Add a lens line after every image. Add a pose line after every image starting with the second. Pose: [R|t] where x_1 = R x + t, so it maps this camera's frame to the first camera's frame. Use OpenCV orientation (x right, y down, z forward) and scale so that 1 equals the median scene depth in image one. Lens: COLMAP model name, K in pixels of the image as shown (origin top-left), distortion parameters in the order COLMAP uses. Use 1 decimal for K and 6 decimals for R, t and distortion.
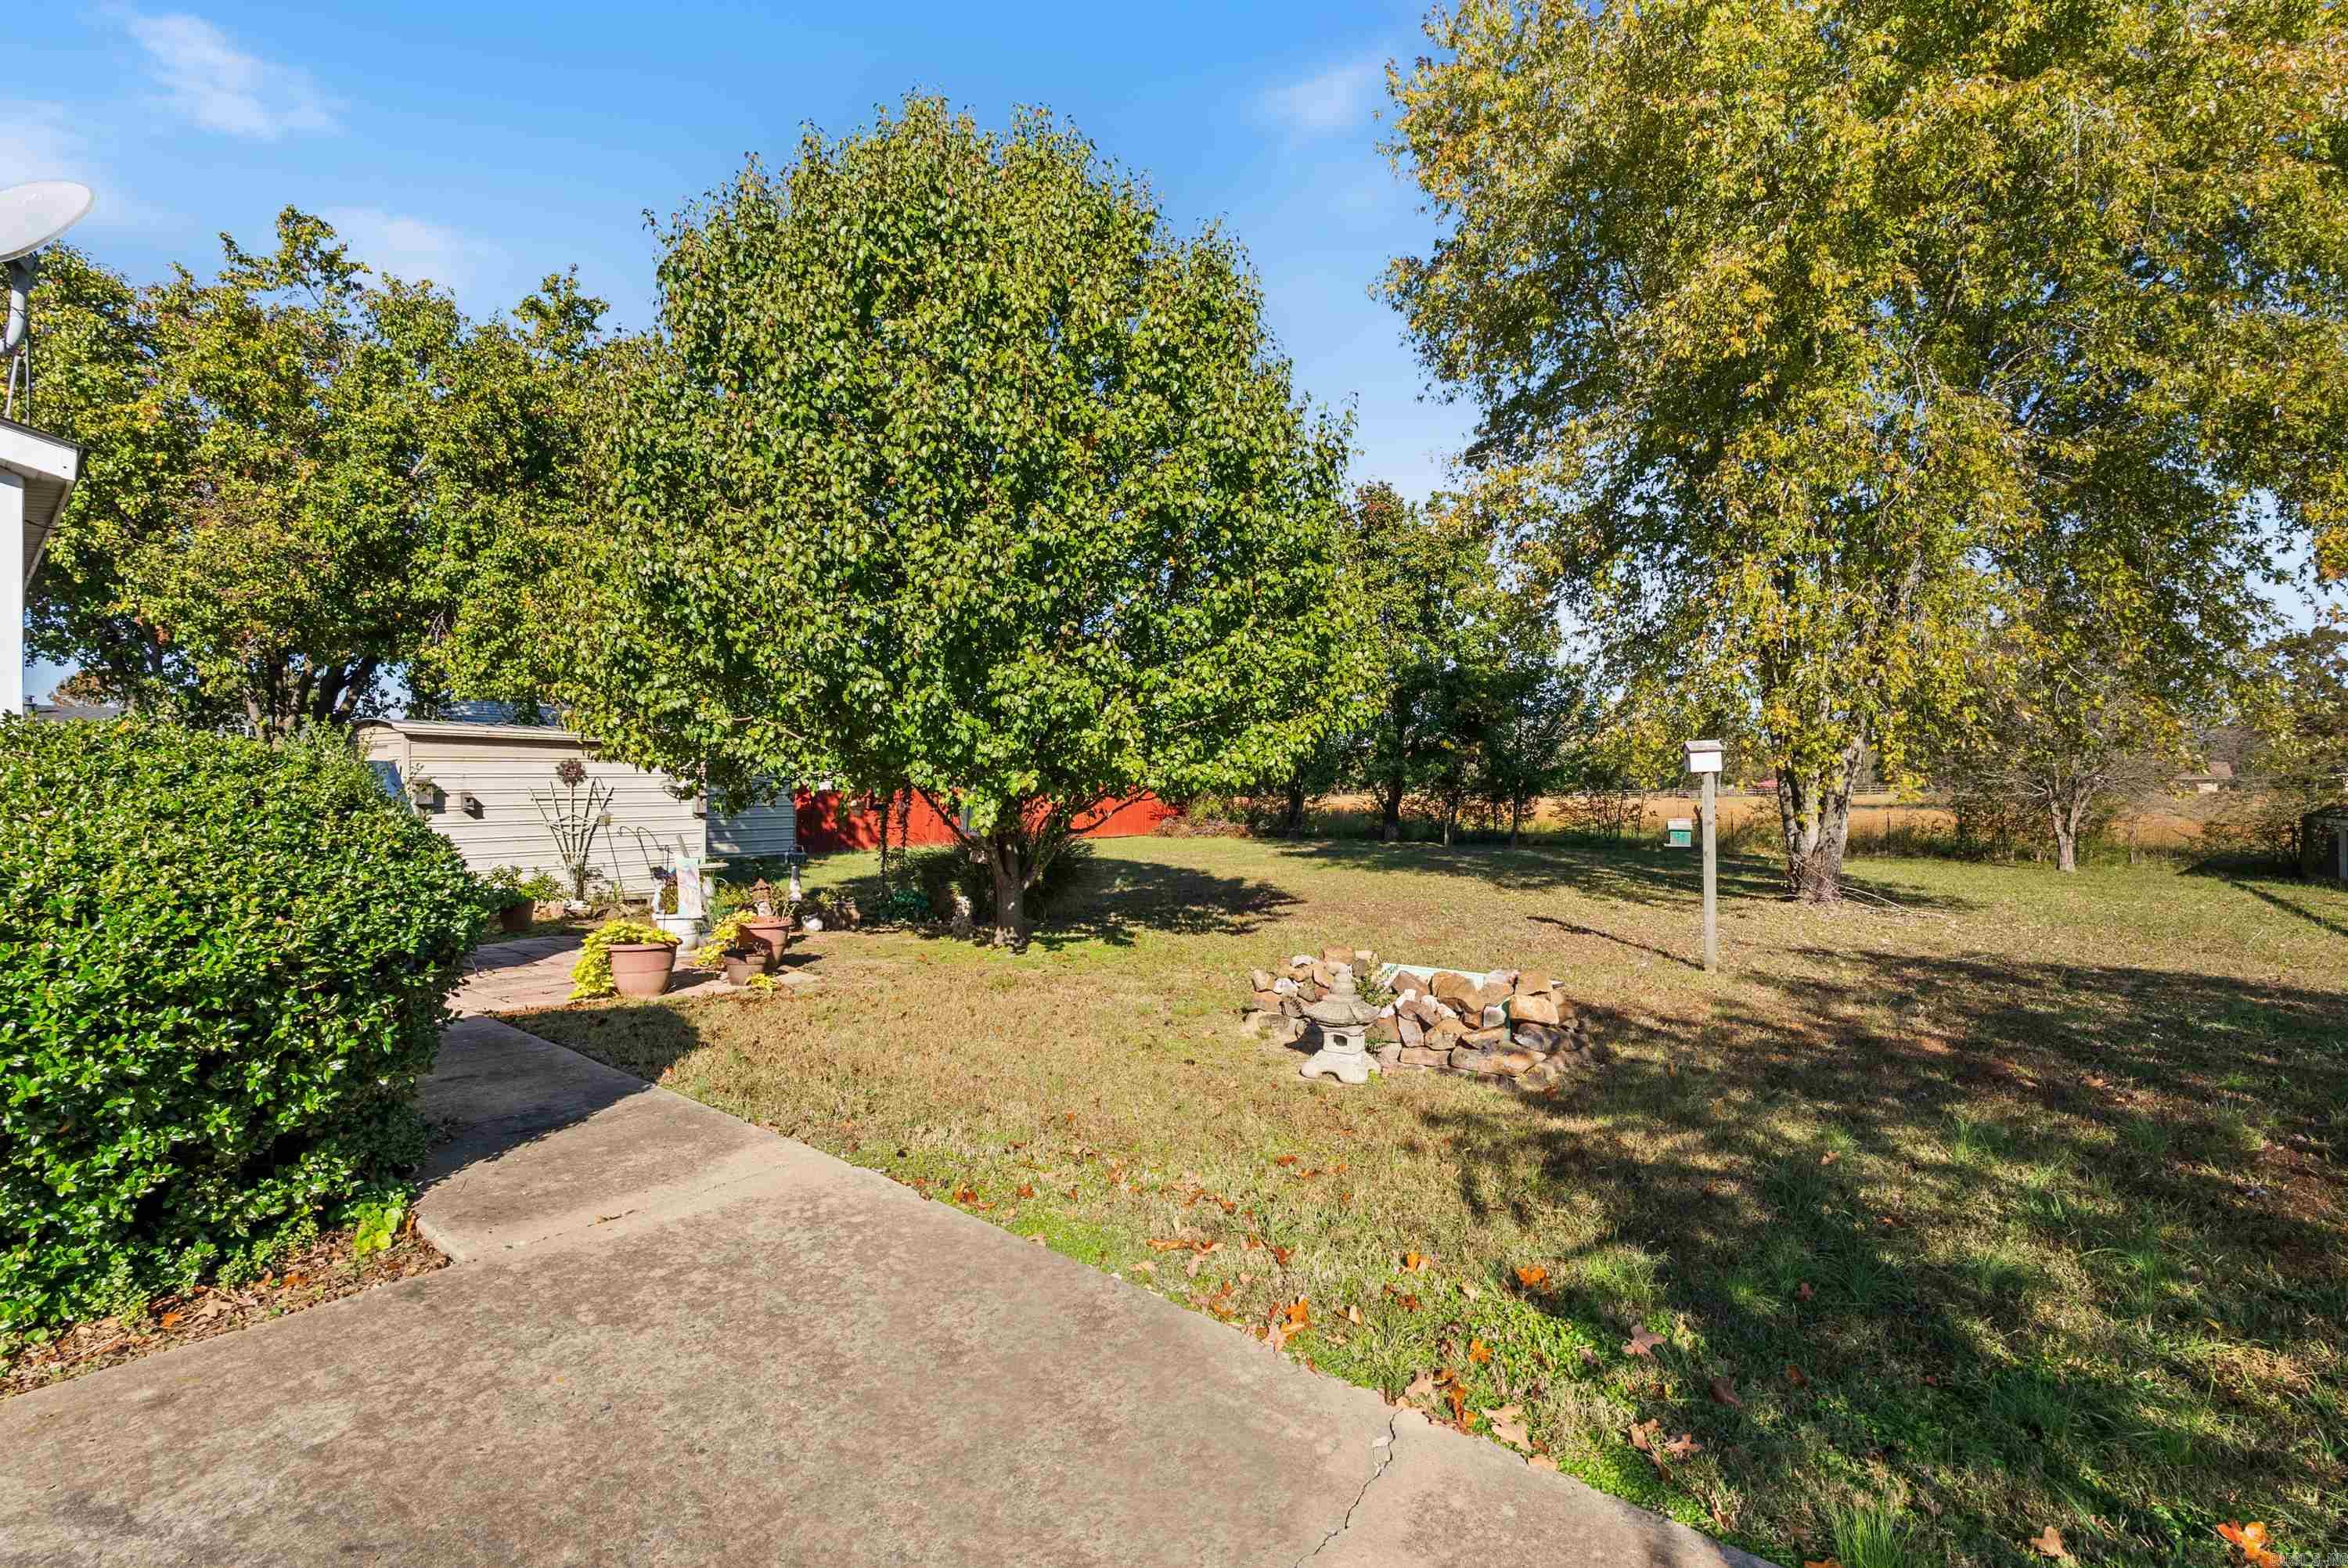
lens RADIAL K [[1040.4, 0, 1167.4], [0, 1040.4, 784.5], [0, 0, 1]] dist [-0.006985, 0.000942]
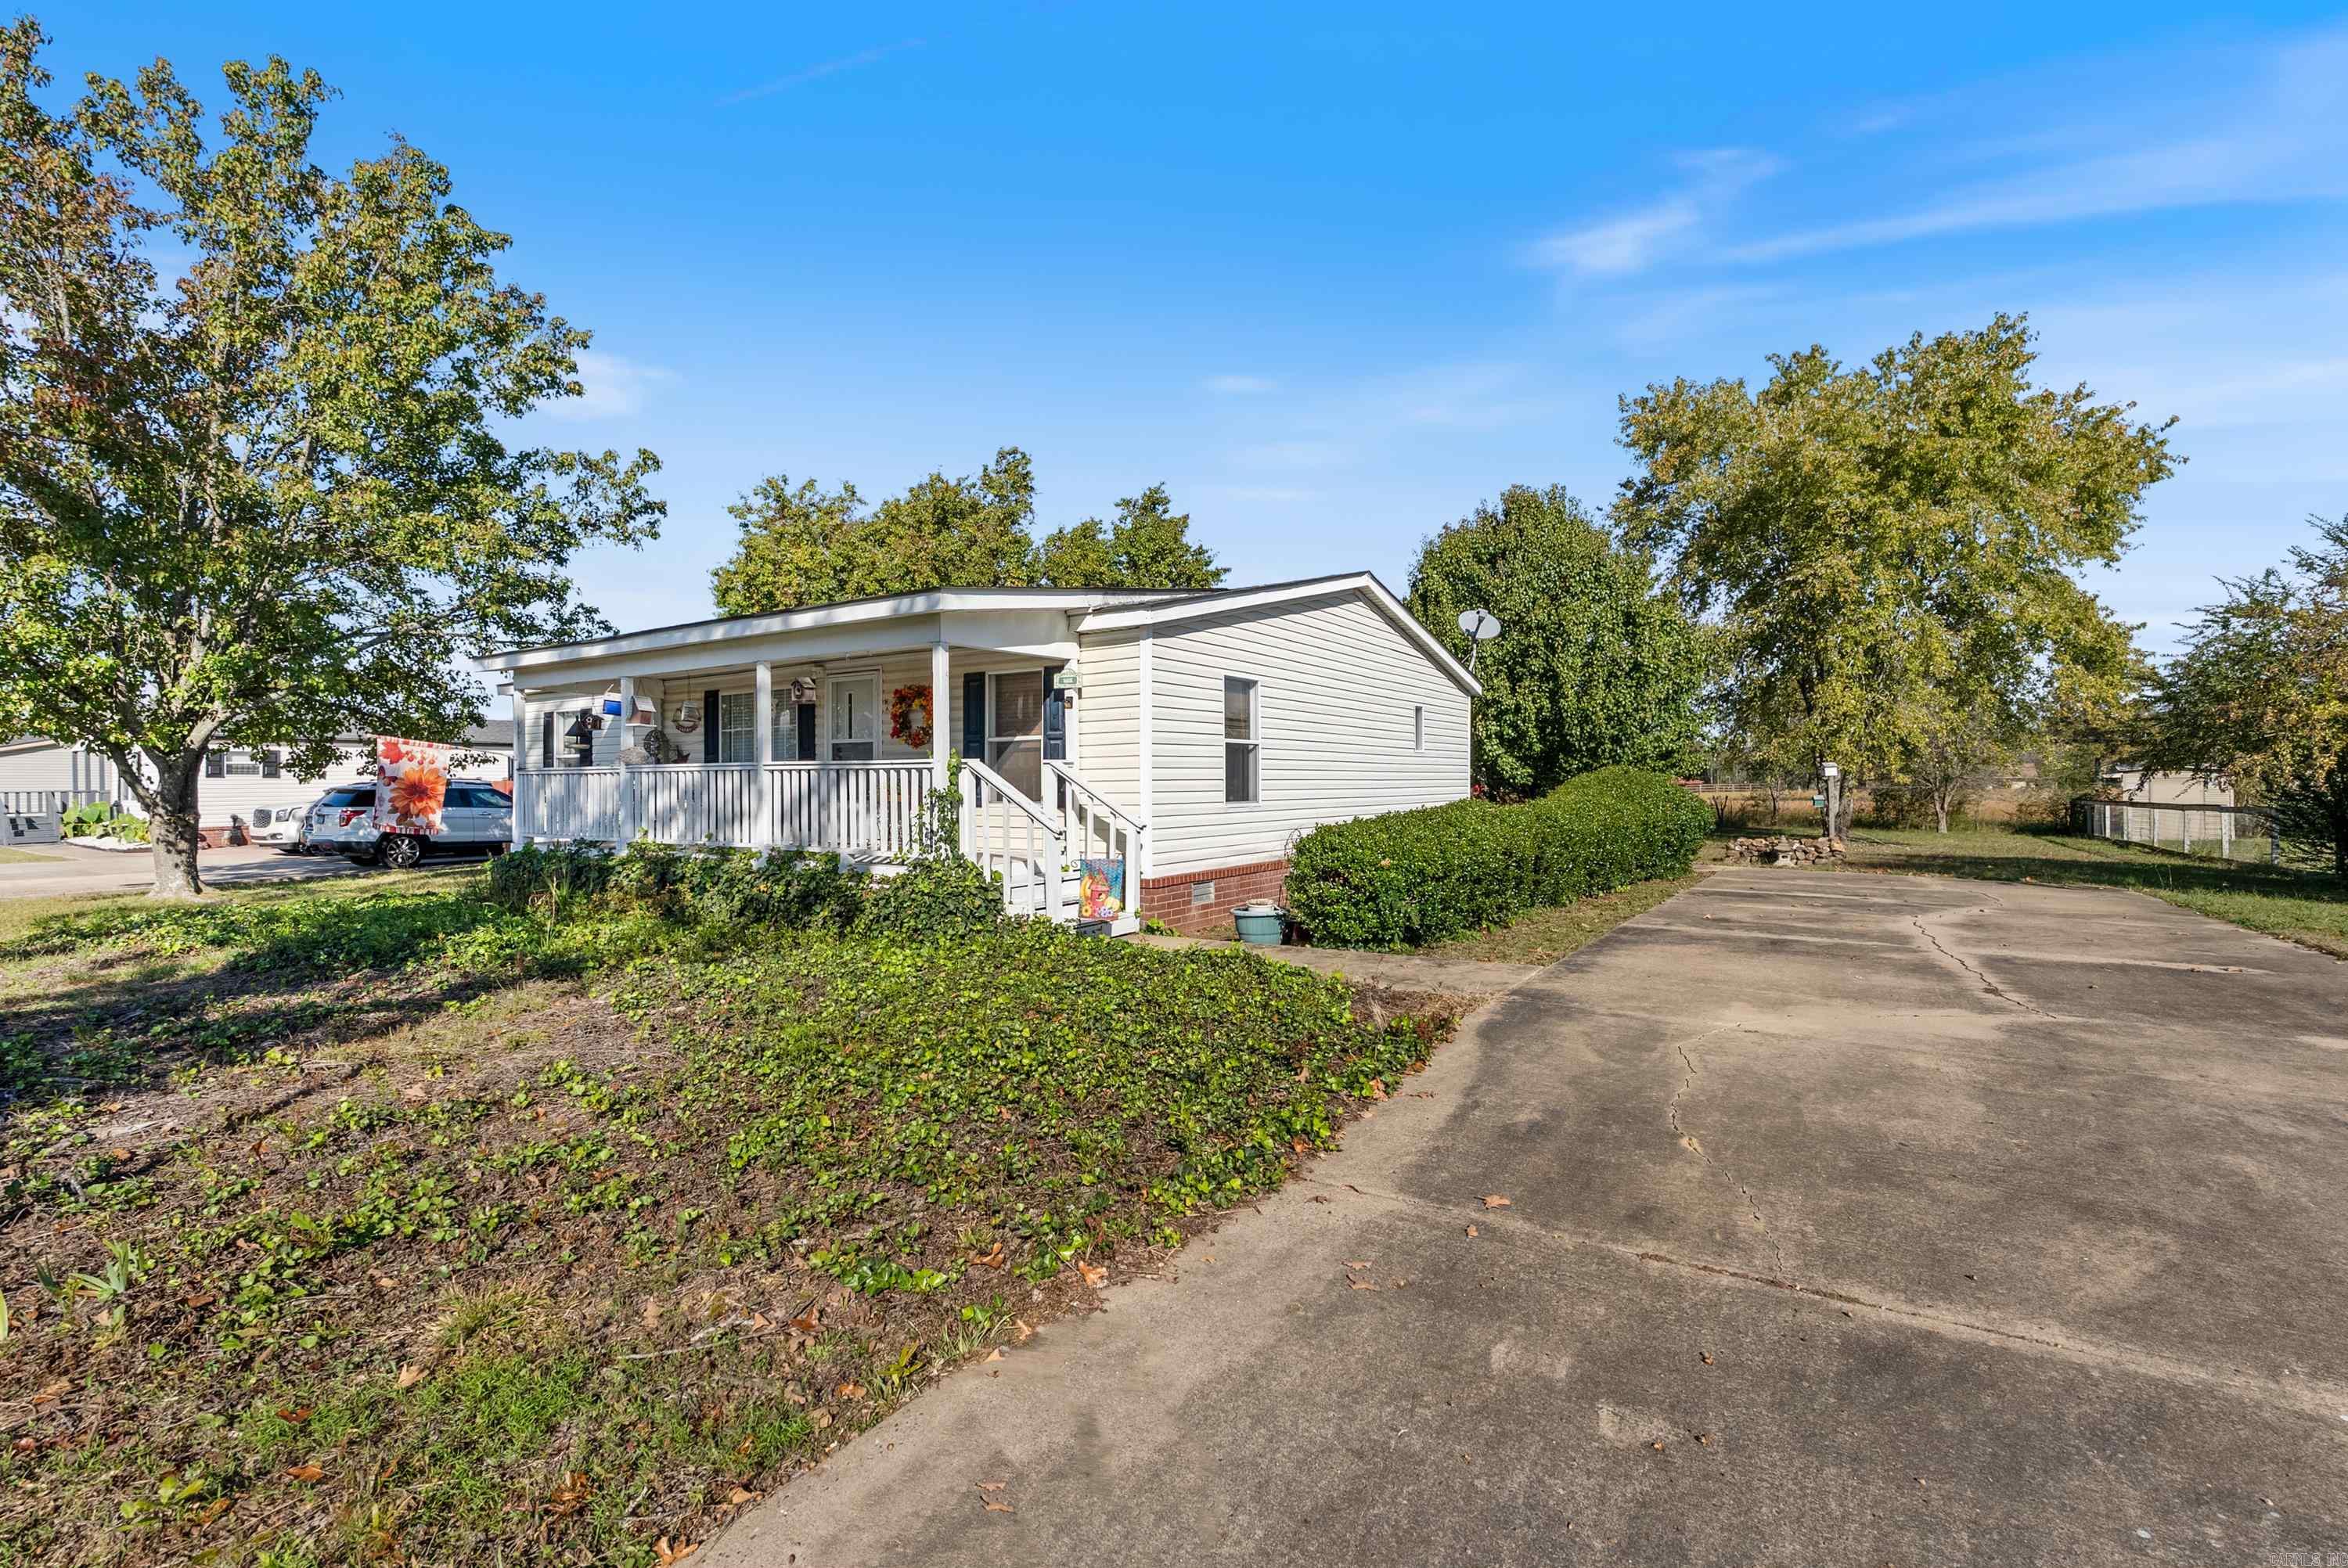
lens RADIAL K [[1040.4, 0, 1175.1], [0, 1040.4, 783.0], [0, 0, 1]] dist [-0.006985, 0.000942]
pose [[0.994358, -0.000304, 0.106072, -0.528338], [0.000635, 0.999995, -0.003082, 0.005986], [-0.106070, 0.003132, 0.994354, -0.519814]]
